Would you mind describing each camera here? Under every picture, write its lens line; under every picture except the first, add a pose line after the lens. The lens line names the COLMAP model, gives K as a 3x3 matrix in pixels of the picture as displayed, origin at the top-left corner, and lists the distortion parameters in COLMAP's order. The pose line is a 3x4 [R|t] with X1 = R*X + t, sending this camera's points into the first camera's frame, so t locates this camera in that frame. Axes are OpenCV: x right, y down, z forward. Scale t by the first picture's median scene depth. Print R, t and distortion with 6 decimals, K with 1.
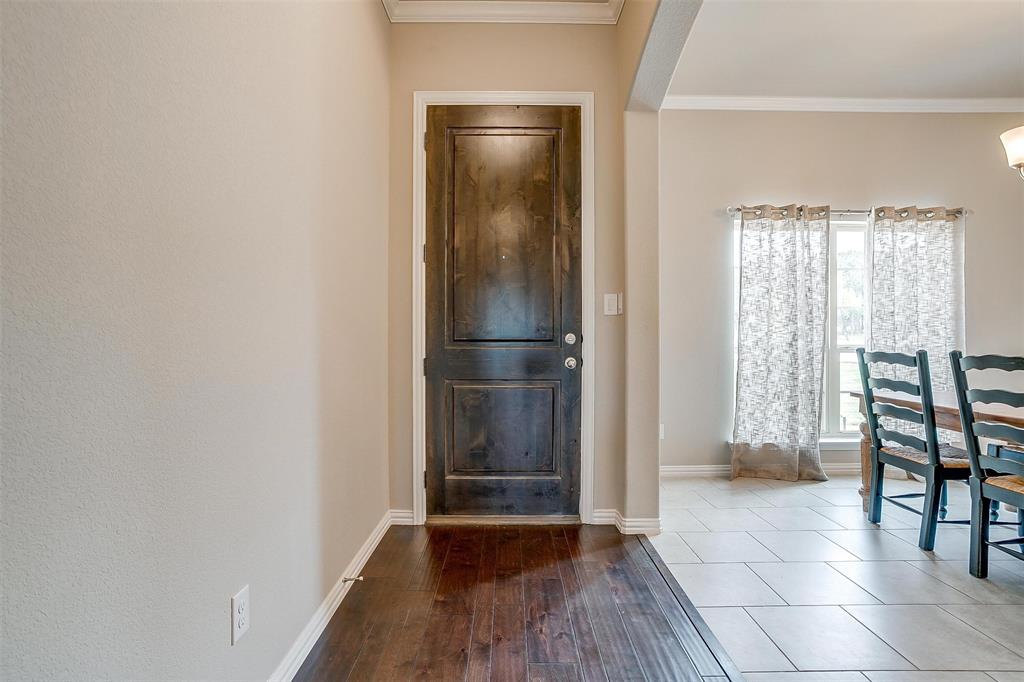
lens RADIAL K [[496.2, 0, 511.0], [0, 496.2, 349.4], [0, 0, 1]] dist [-0.033576, 0.011298]
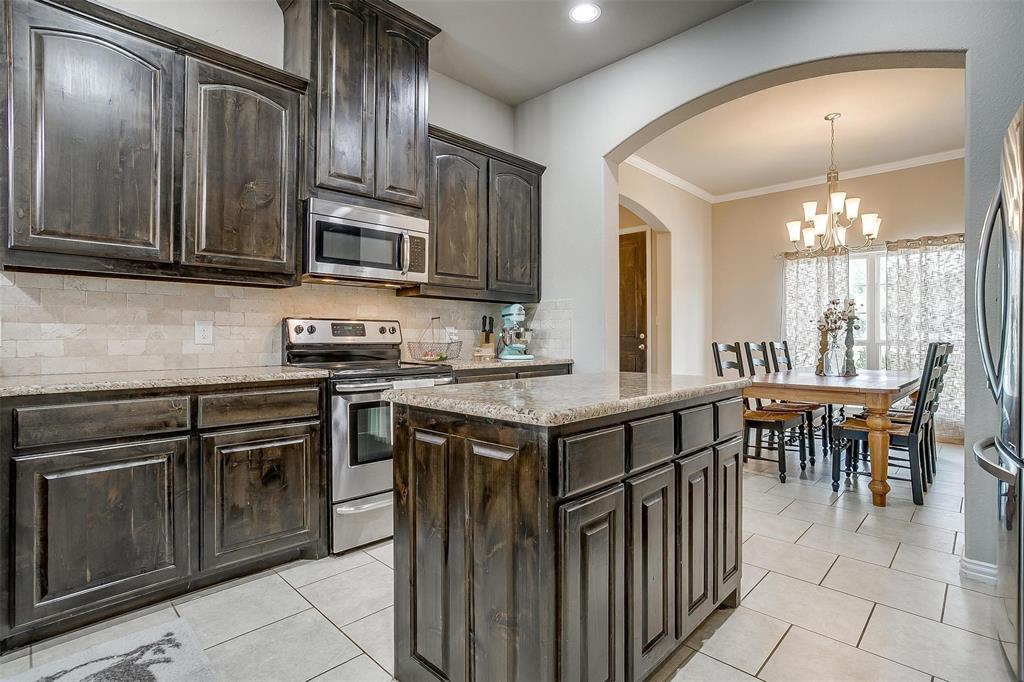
lens RADIAL K [[496.2, 0, 510.3], [0, 496.2, 331.1], [0, 0, 1]] dist [-0.033576, 0.011298]
pose [[0.691146, -0.007175, -0.722680, 0.977165], [-0.014118, 0.999626, -0.023426, 0.012441], [0.722578, 0.026394, 0.690786, -0.726066]]
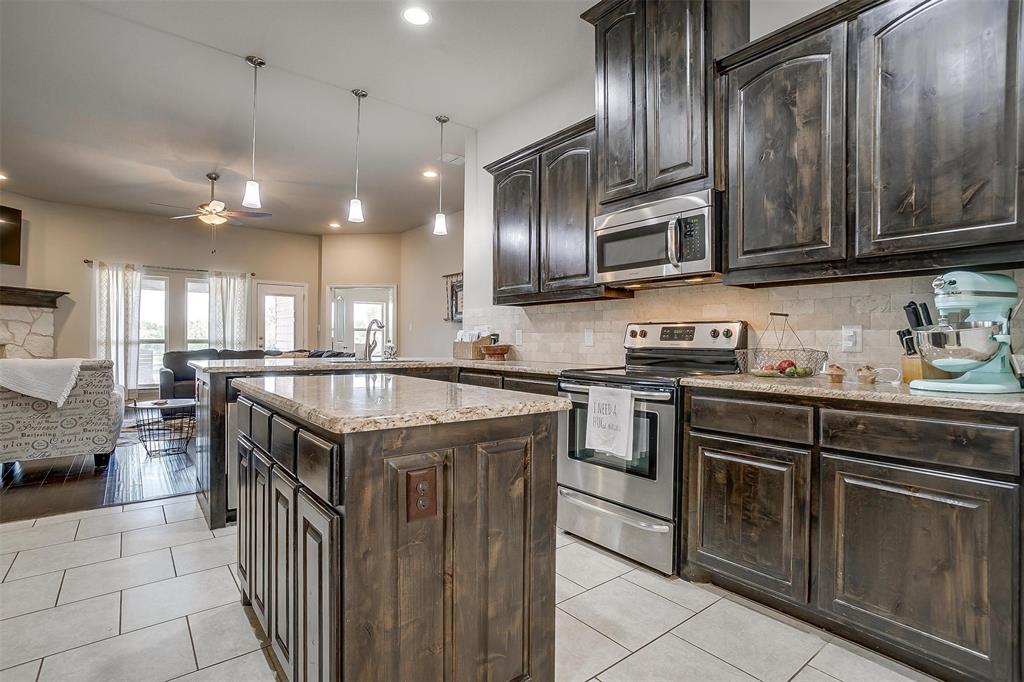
lens RADIAL K [[496.2, 0, 520.3], [0, 496.2, 336.8], [0, 0, 1]] dist [-0.033576, 0.011298]
pose [[-0.795173, -0.009088, -0.606314, 0.858373], [-0.017158, 0.999825, 0.007517, -0.001483], [0.606139, 0.016381, -0.795190, 0.090548]]
